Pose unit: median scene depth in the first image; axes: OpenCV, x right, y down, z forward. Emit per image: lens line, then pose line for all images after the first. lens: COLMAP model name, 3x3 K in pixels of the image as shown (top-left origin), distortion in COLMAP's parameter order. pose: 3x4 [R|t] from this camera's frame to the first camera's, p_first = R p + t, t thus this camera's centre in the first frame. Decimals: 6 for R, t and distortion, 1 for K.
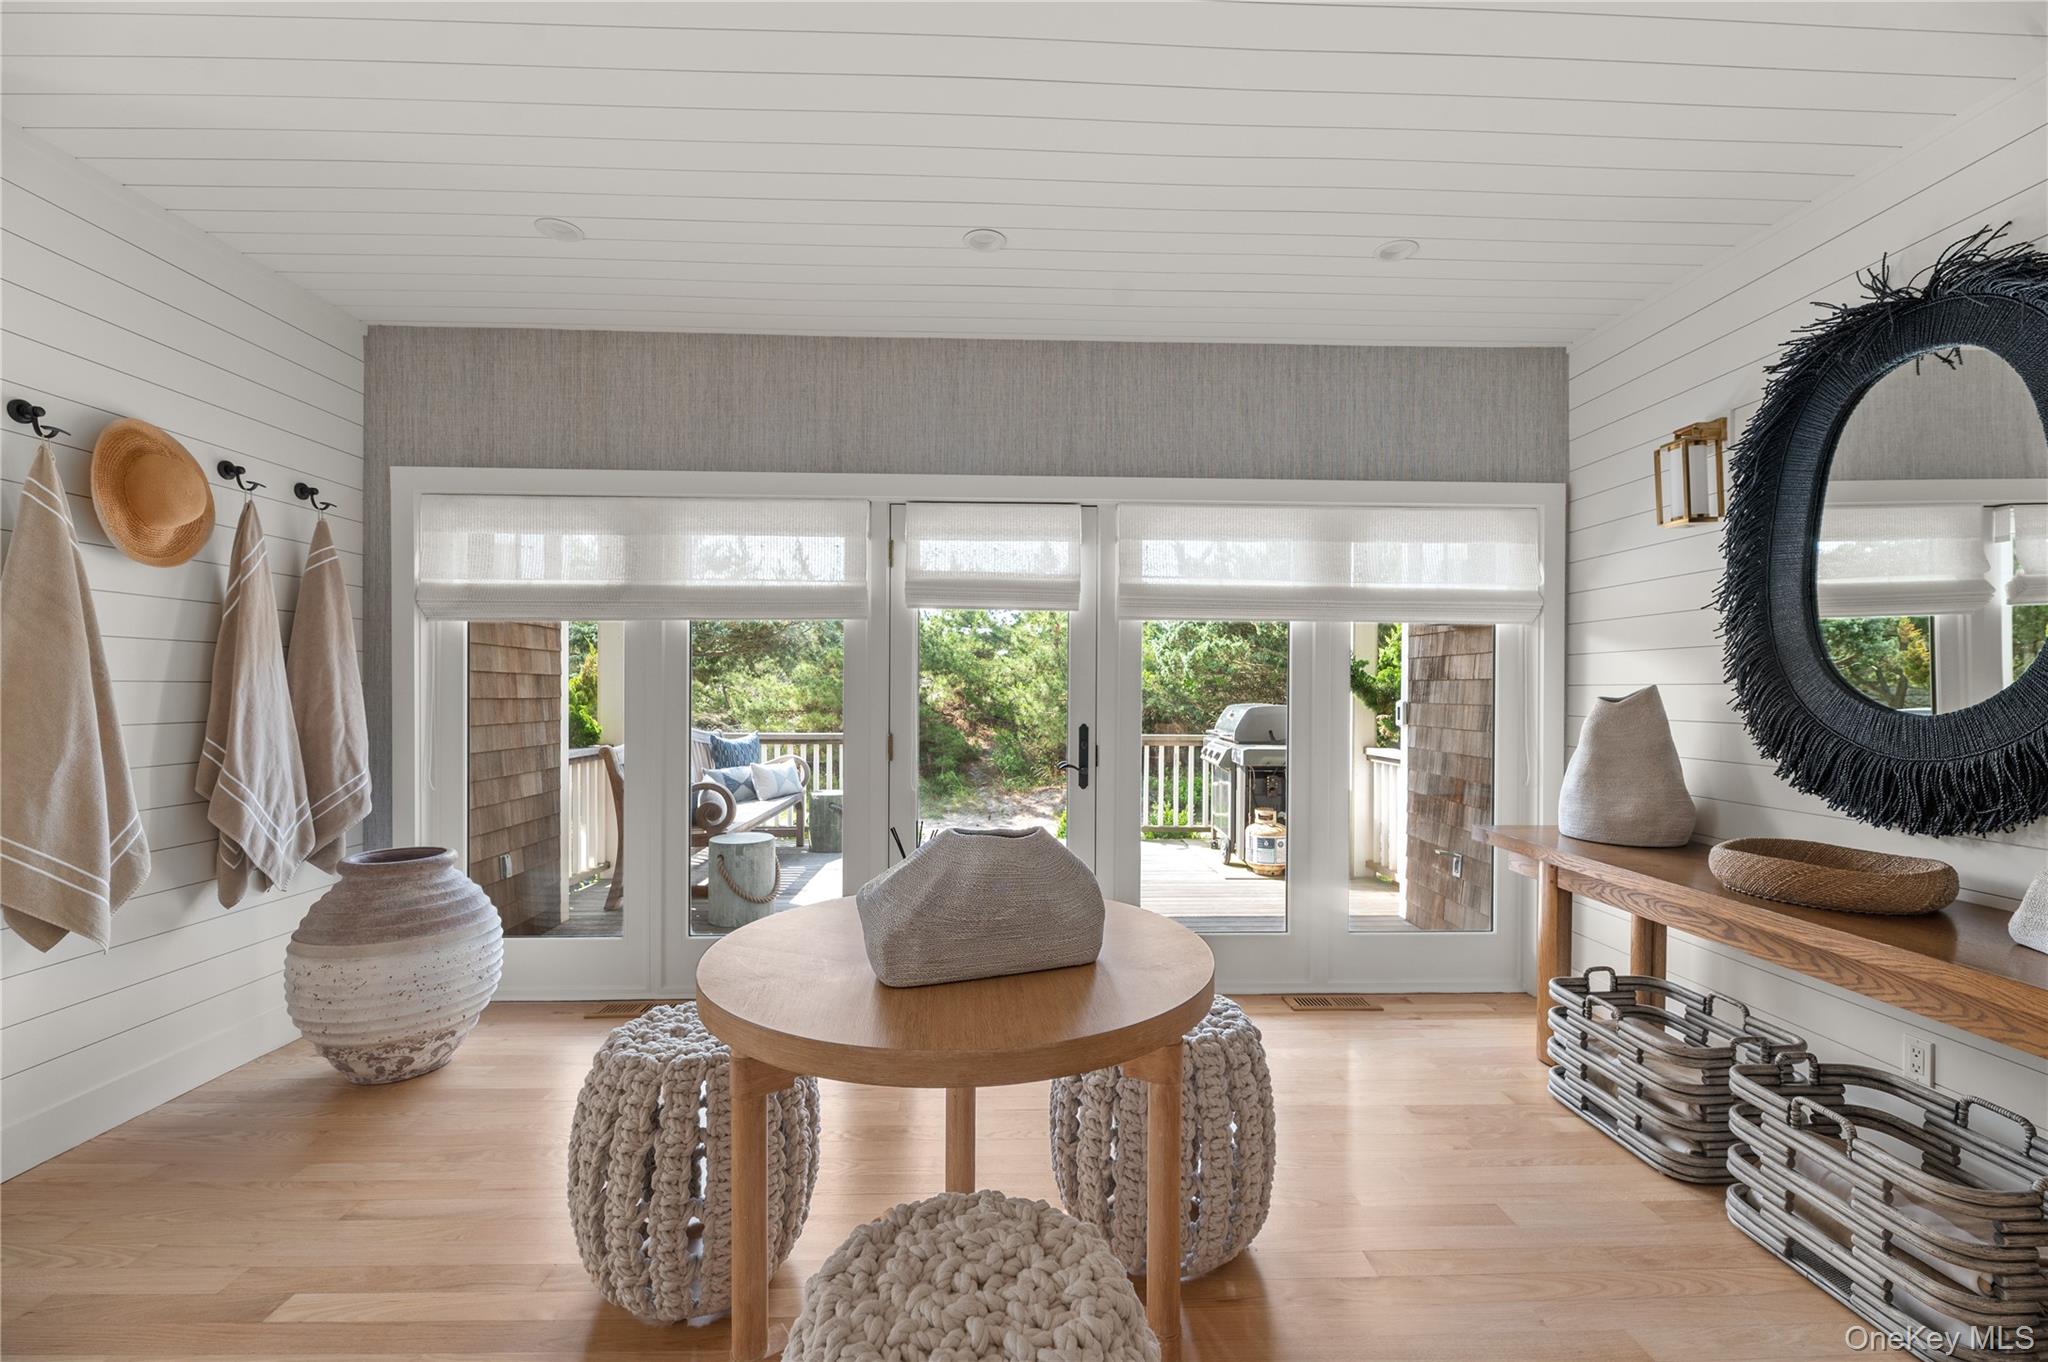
lens RADIAL K [[849.6, 0, 1027.9], [0, 849.6, 694.9], [0, 0, 1]] dist [0.001841, -0.000100]
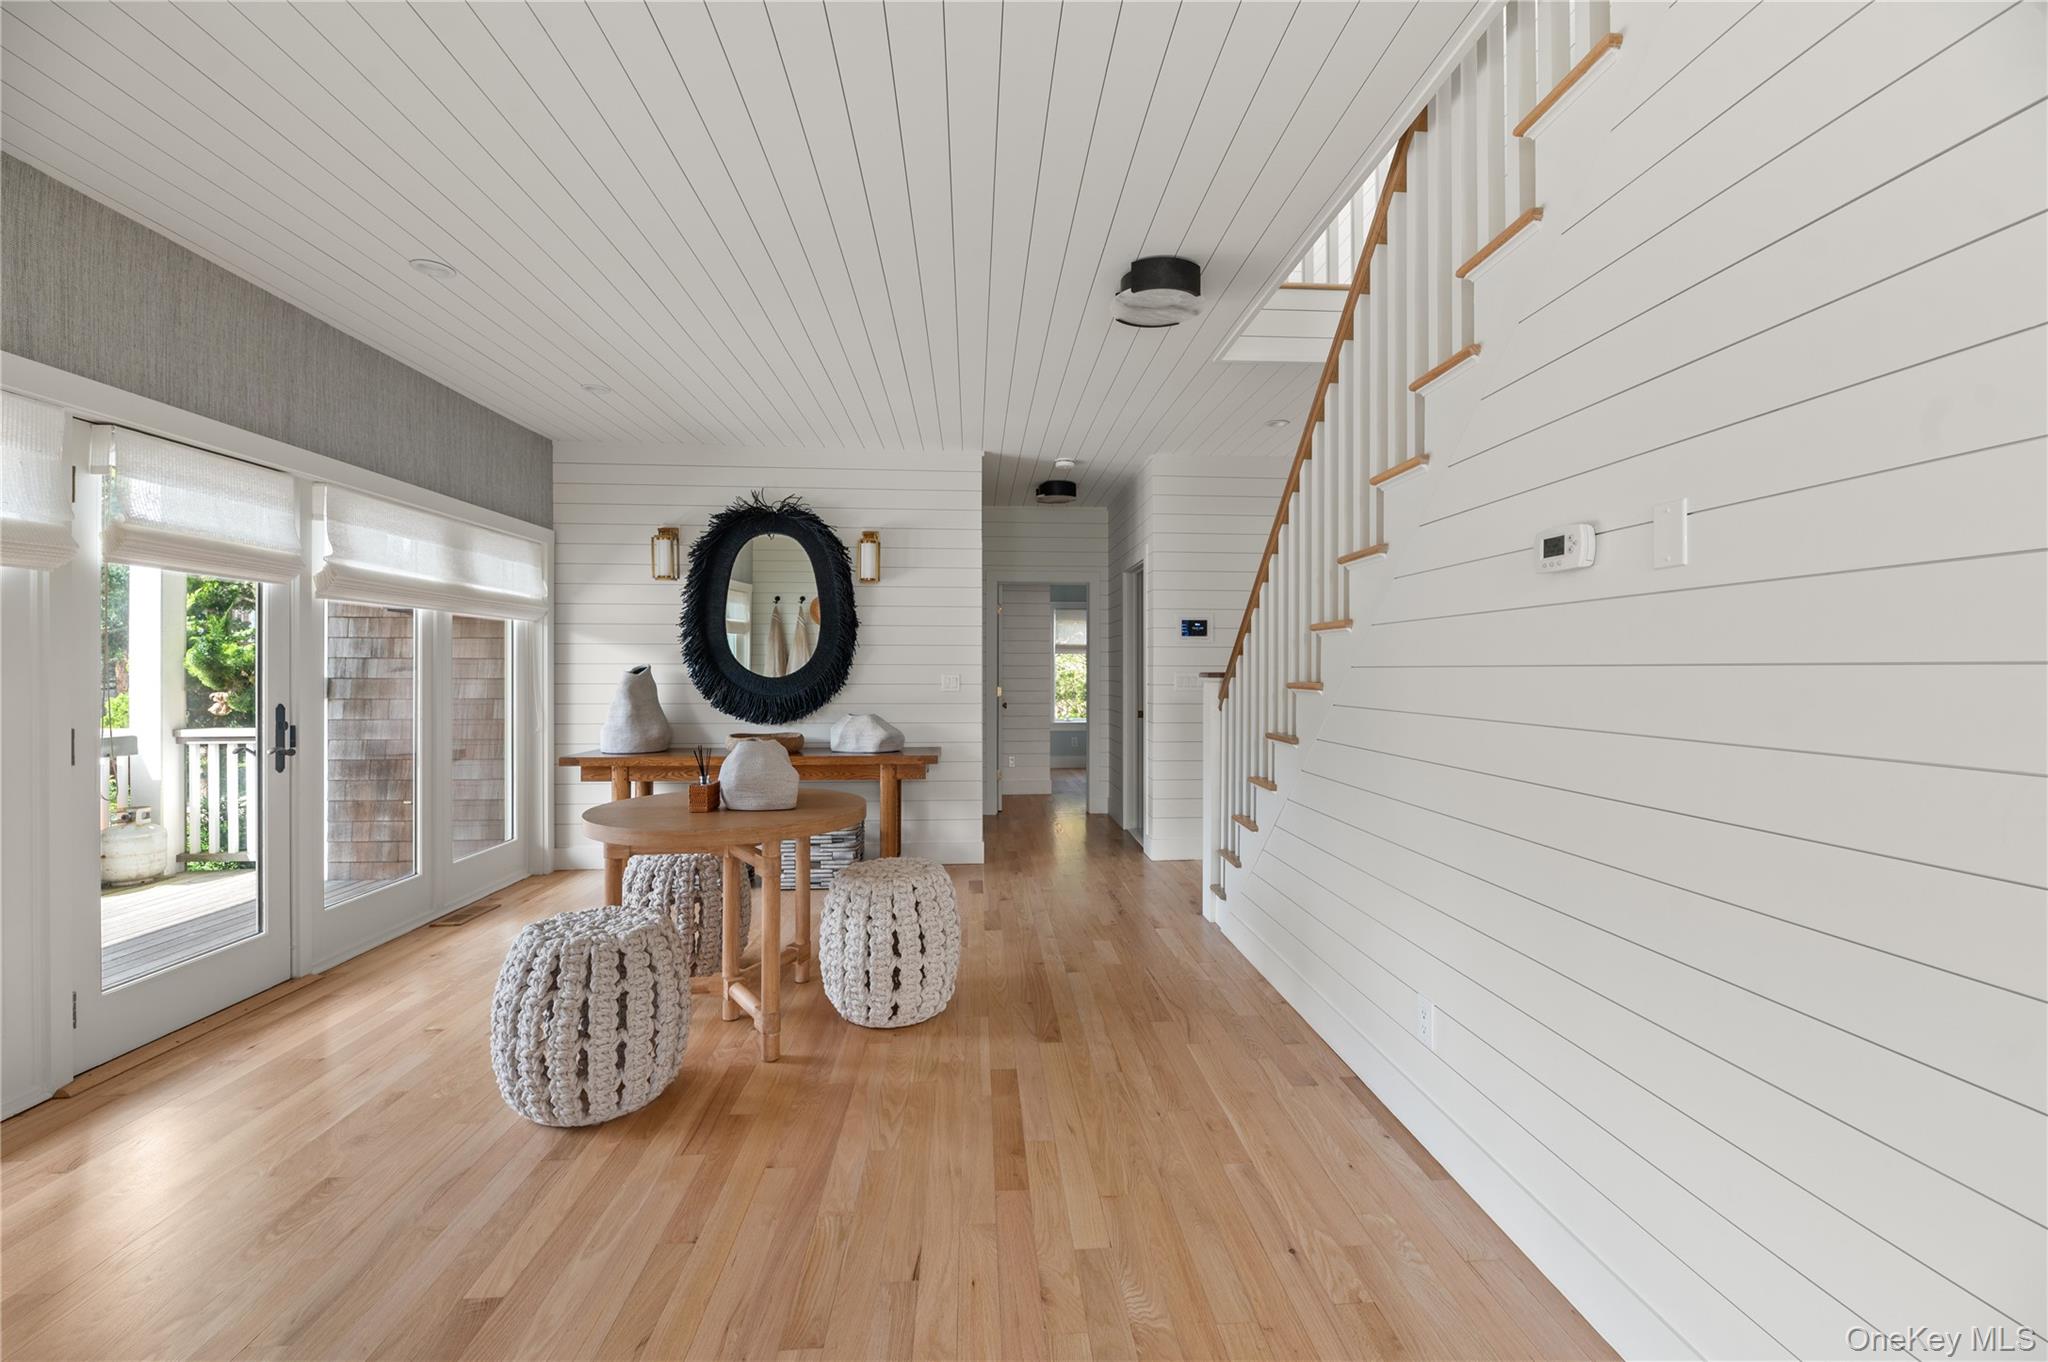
lens RADIAL K [[868.4, 0, 1024.0], [0, 868.4, 681.0], [0, 0, 1]] dist [0.000811, -0.005107]
pose [[-0.022016, -0.019001, 0.999577, -0.950182], [0.004815, 0.999806, 0.019111, -0.006350], [-0.999746, 0.005234, -0.021920, 0.196222]]
